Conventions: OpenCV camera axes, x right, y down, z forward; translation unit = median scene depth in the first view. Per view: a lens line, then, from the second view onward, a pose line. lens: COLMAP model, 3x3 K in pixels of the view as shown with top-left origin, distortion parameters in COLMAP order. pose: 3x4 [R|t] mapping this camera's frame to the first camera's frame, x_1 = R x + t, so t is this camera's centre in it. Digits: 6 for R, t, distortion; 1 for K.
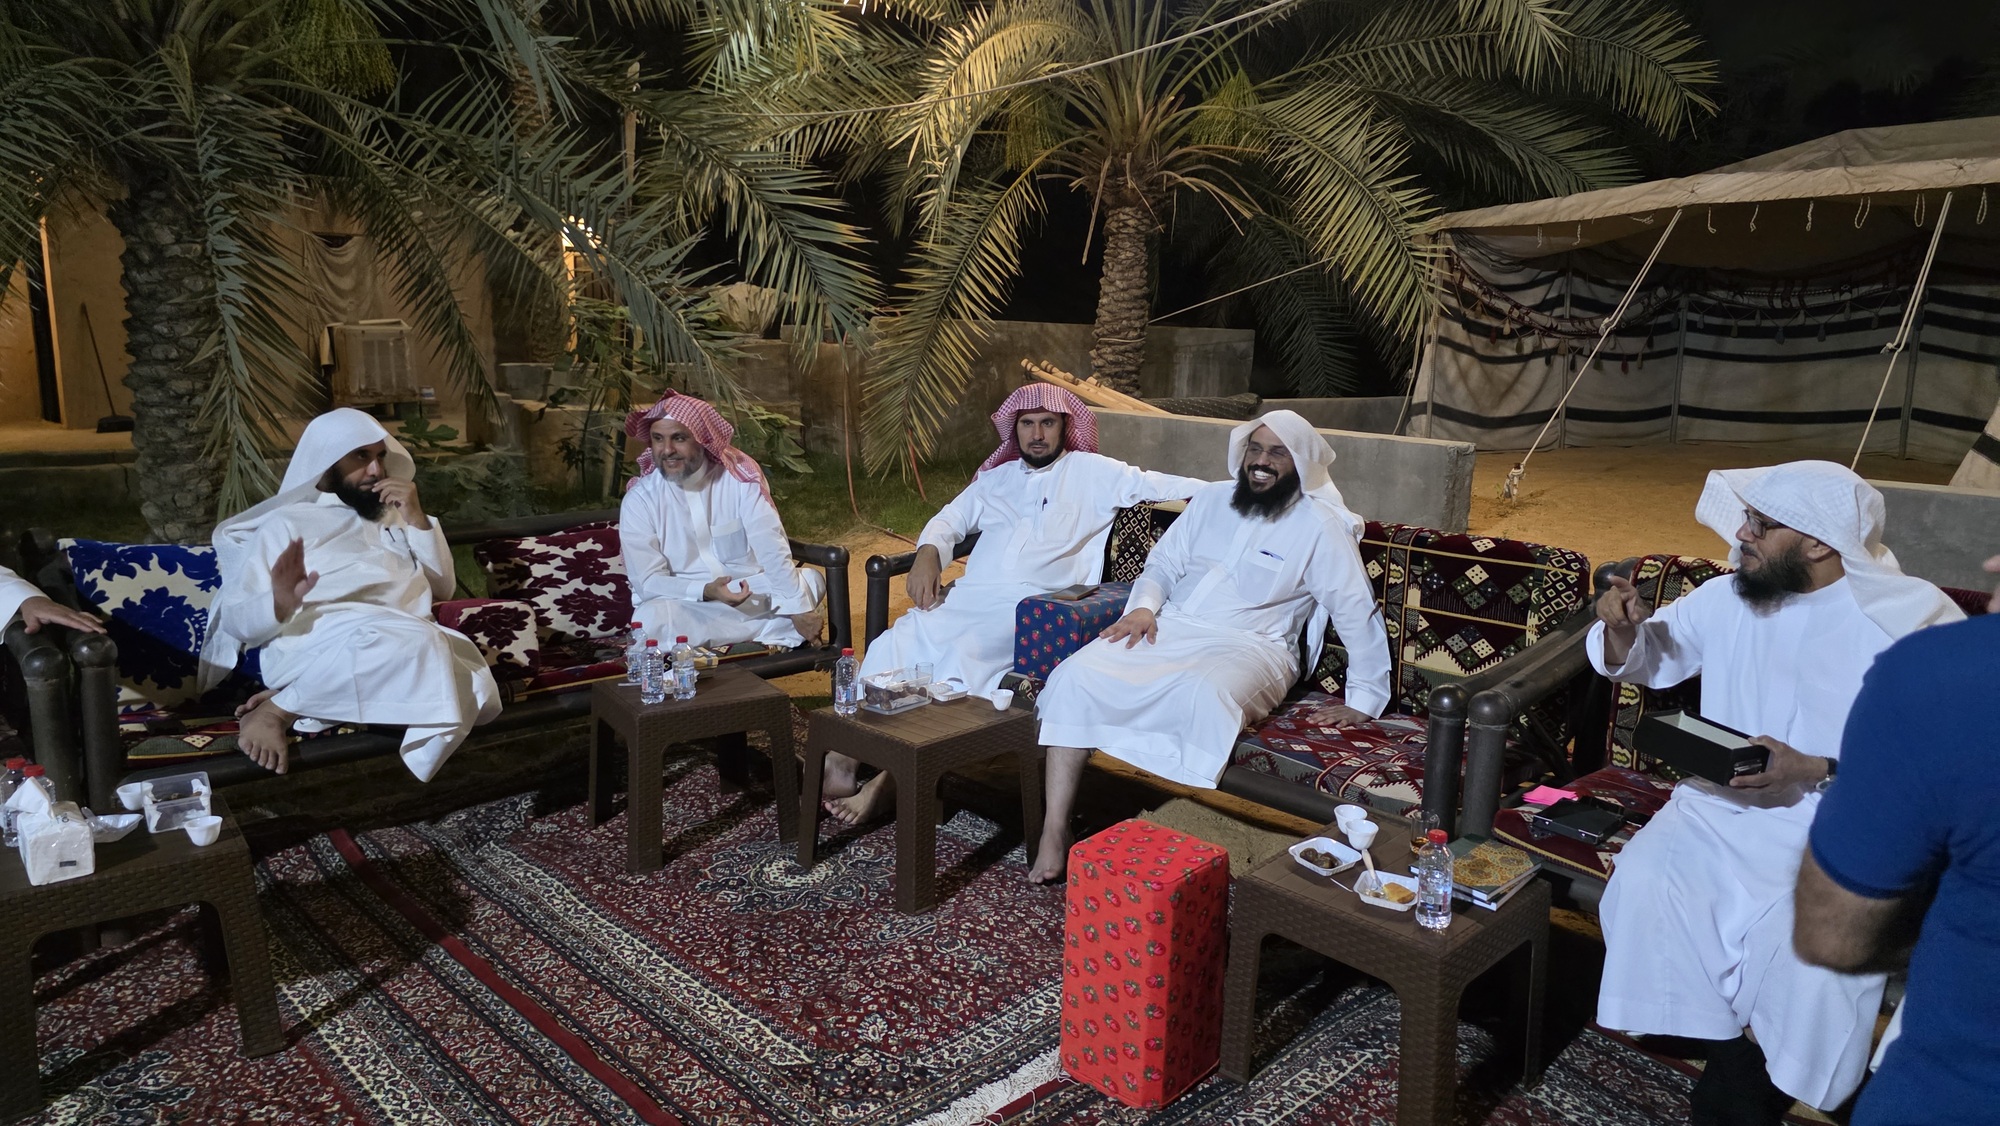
lens RADIAL K [[1357.8, 0, 1012.7], [0, 1357.8, 568.4], [0, 0, 1]] dist [0.060073, -0.055032]
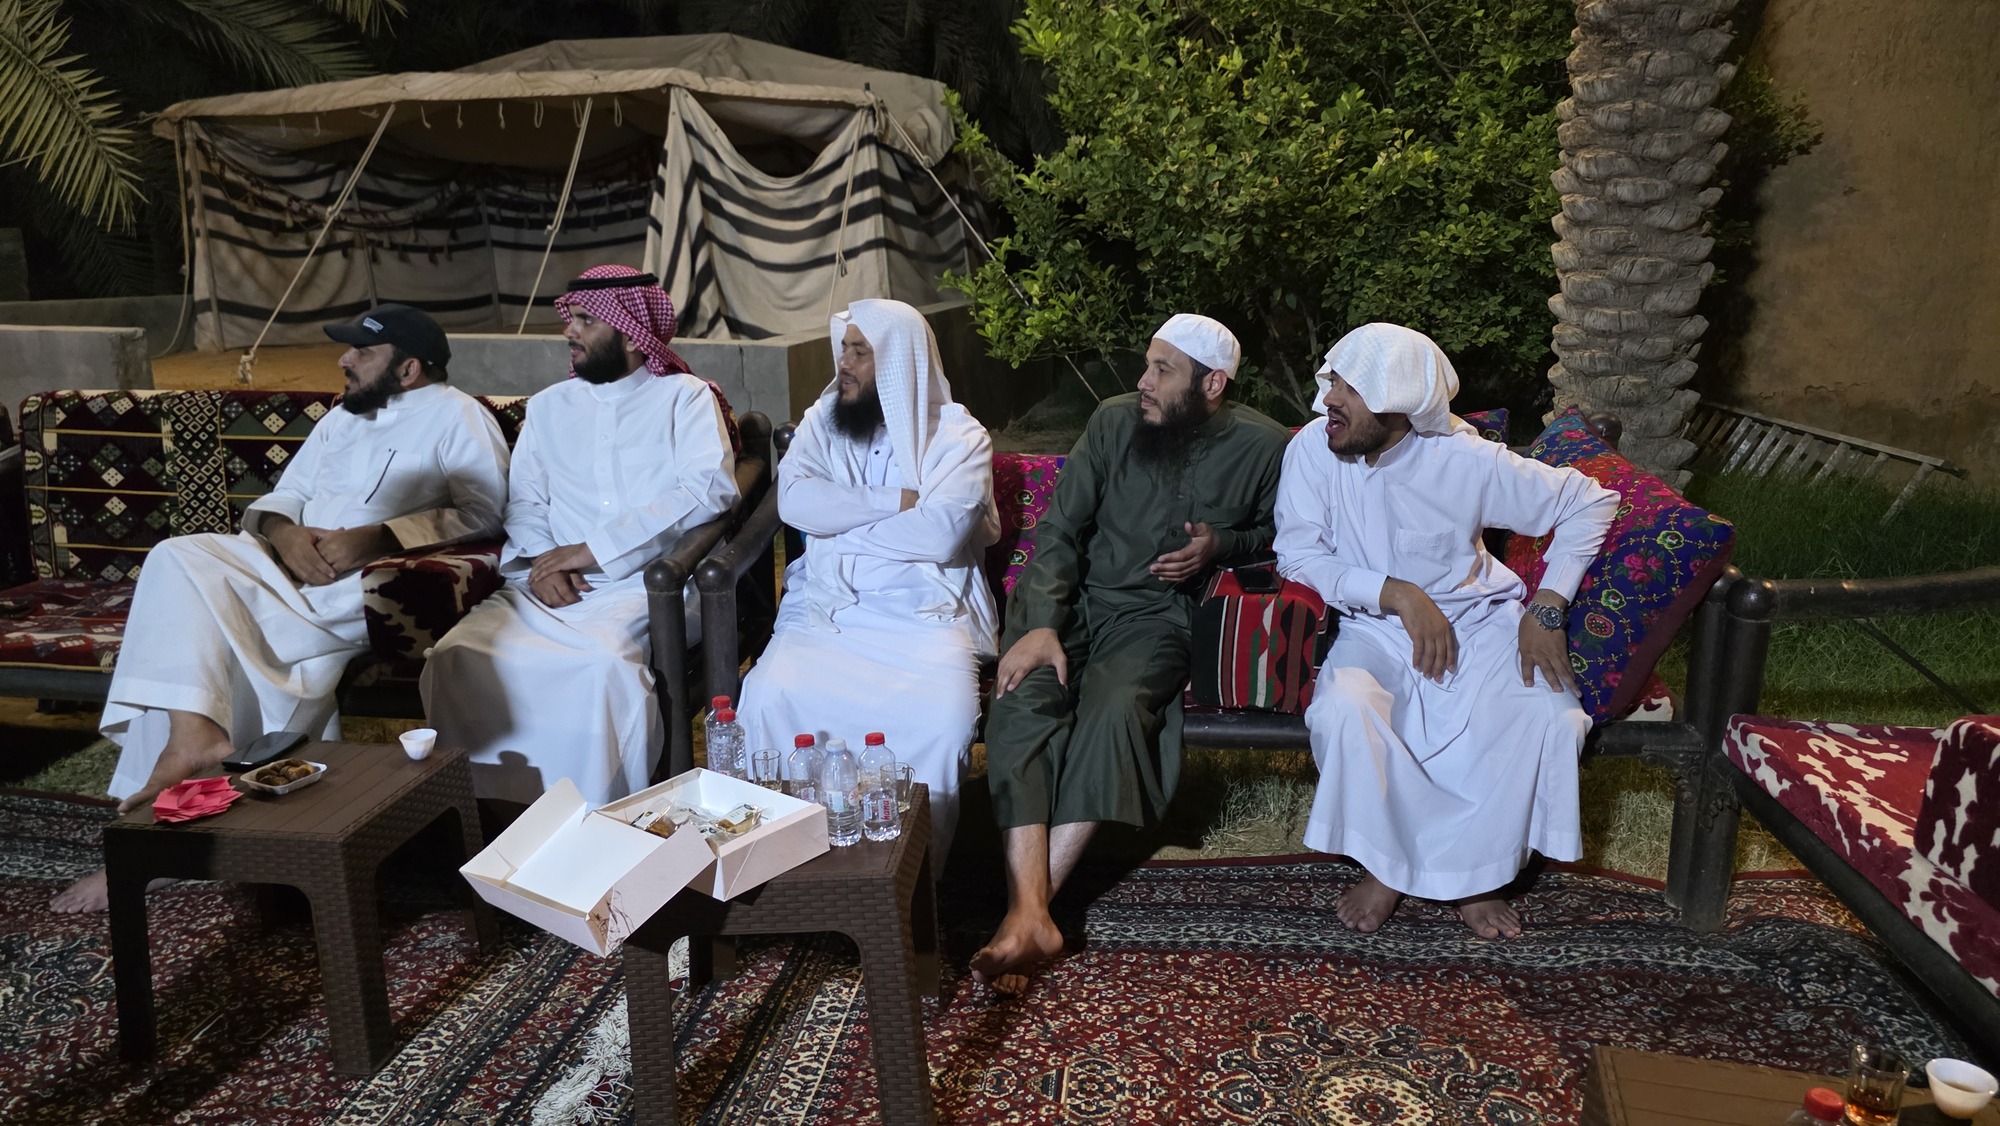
lens RADIAL K [[1359.8, 0, 1001.8], [0, 1359.8, 588.4], [0, 0, 1]] dist [0.063291, -0.063708]
pose [[0.773569, -0.179510, 0.607756, 0.193741], [0.131296, 0.983631, 0.123414, 0.061217], [-0.619962, -0.015673, 0.784475, -0.219883]]
